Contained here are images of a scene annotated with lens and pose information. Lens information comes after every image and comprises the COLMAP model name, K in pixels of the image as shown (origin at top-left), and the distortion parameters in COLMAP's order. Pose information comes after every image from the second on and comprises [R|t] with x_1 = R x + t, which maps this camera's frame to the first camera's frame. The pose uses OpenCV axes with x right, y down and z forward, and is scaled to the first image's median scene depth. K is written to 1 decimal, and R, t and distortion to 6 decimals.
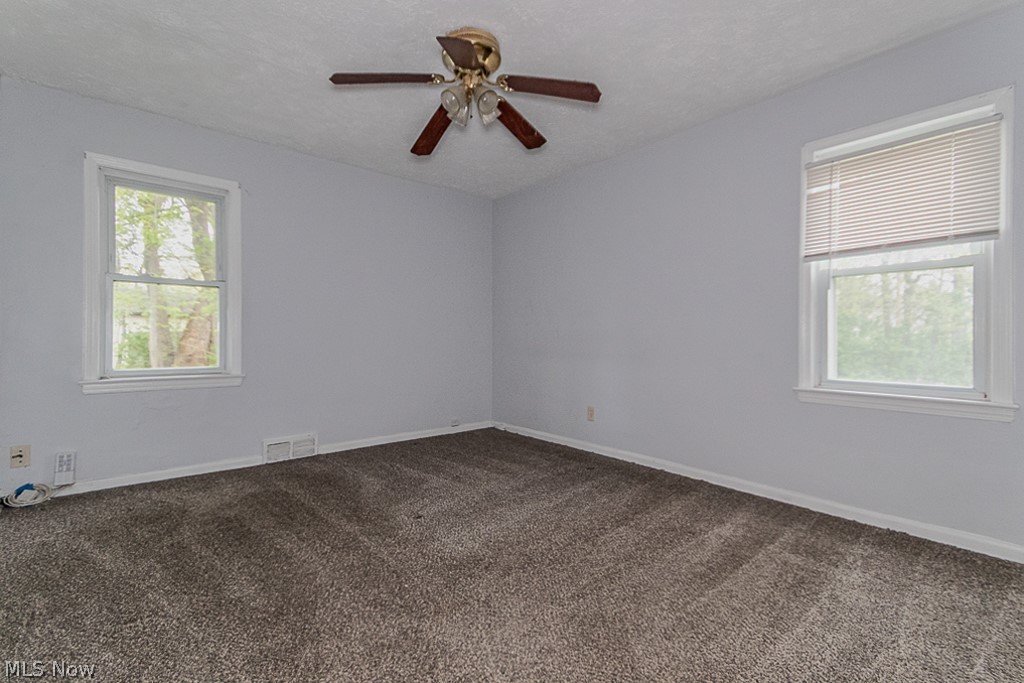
lens RADIAL K [[479.8, 0, 523.3], [0, 479.8, 341.8], [0, 0, 1]] dist [0.051538, 0.000299]
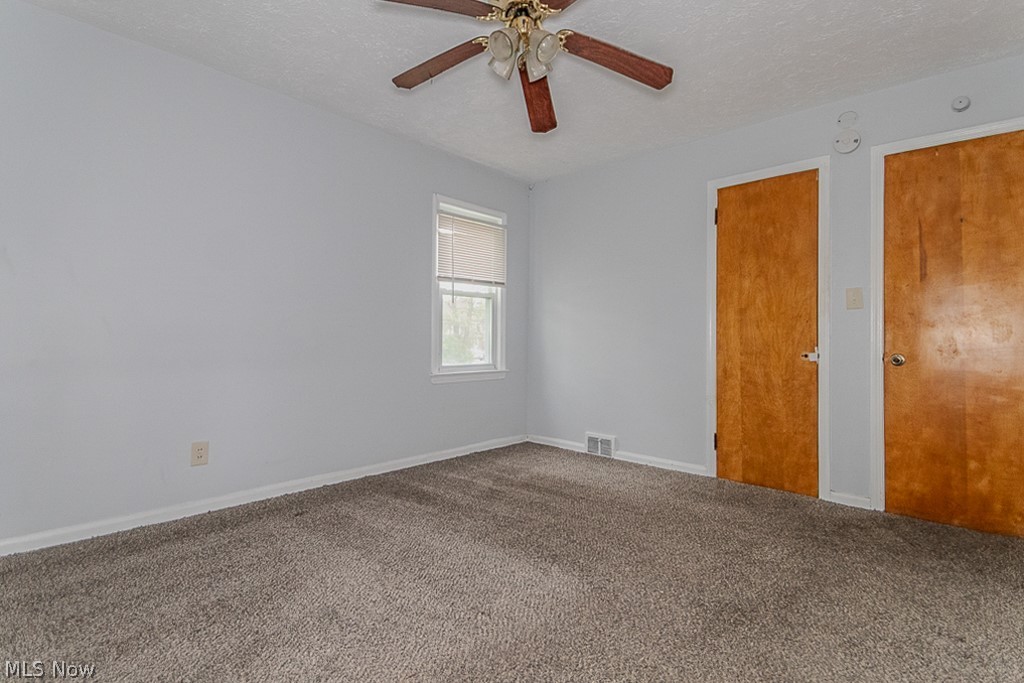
lens RADIAL K [[479.8, 0, 523.3], [0, 479.8, 341.8], [0, 0, 1]] dist [0.051538, 0.000299]
pose [[-0.100217, -0.006651, 0.994943, -0.777405], [0.006274, 0.999954, 0.007316, -0.001885], [-0.994946, 0.006975, -0.100170, 0.895450]]
